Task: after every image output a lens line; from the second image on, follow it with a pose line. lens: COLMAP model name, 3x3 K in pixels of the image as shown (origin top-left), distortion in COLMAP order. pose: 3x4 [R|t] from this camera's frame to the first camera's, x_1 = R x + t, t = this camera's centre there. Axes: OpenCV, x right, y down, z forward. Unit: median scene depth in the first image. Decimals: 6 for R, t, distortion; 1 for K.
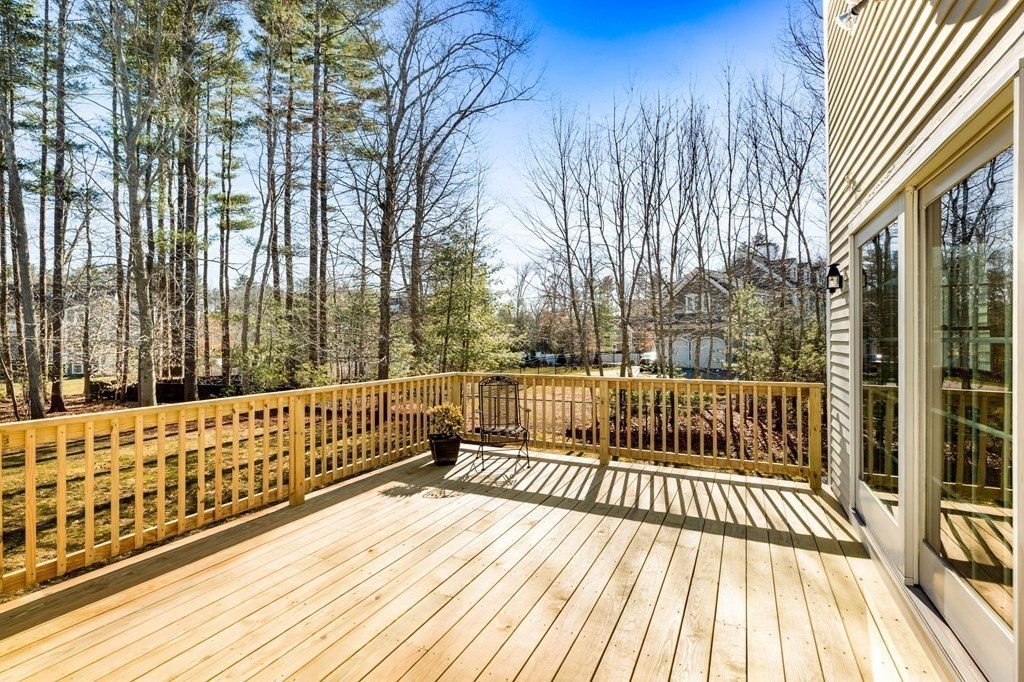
lens RADIAL K [[463.2, 0, 511.1], [0, 463.2, 340.8], [0, 0, 1]] dist [-0.002844, -0.000038]
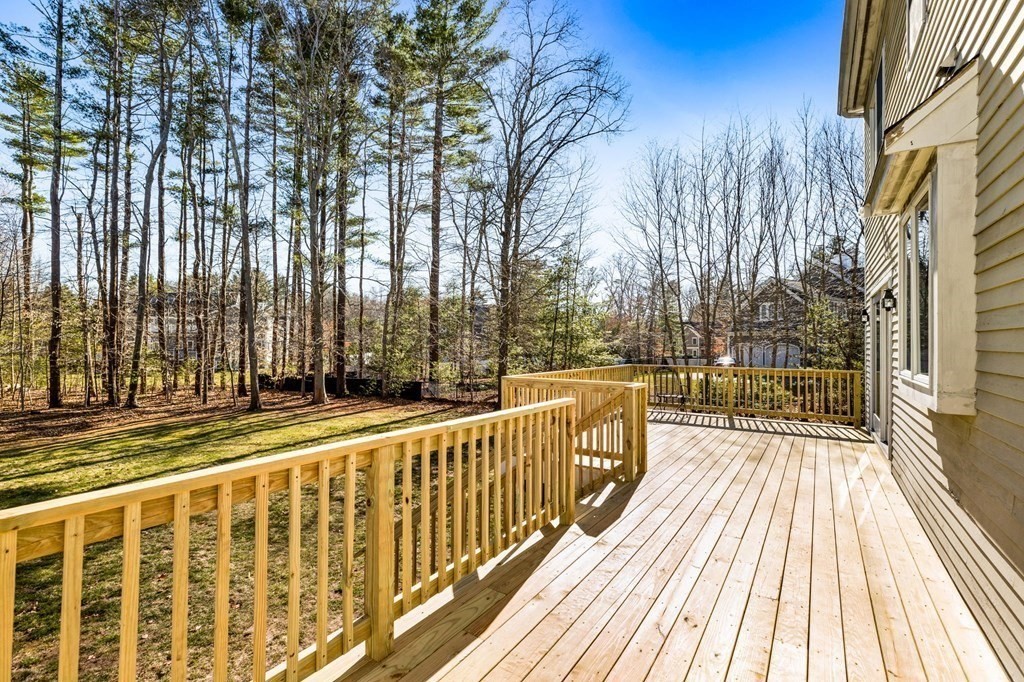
lens RADIAL K [[463.2, 0, 513.0], [0, 463.2, 337.5], [0, 0, 1]] dist [-0.002844, -0.000038]
pose [[0.992735, 0.009265, -0.119962, -0.088839], [-0.010937, 0.999852, -0.013288, -0.000897], [0.119821, 0.014503, 0.992690, -0.182939]]
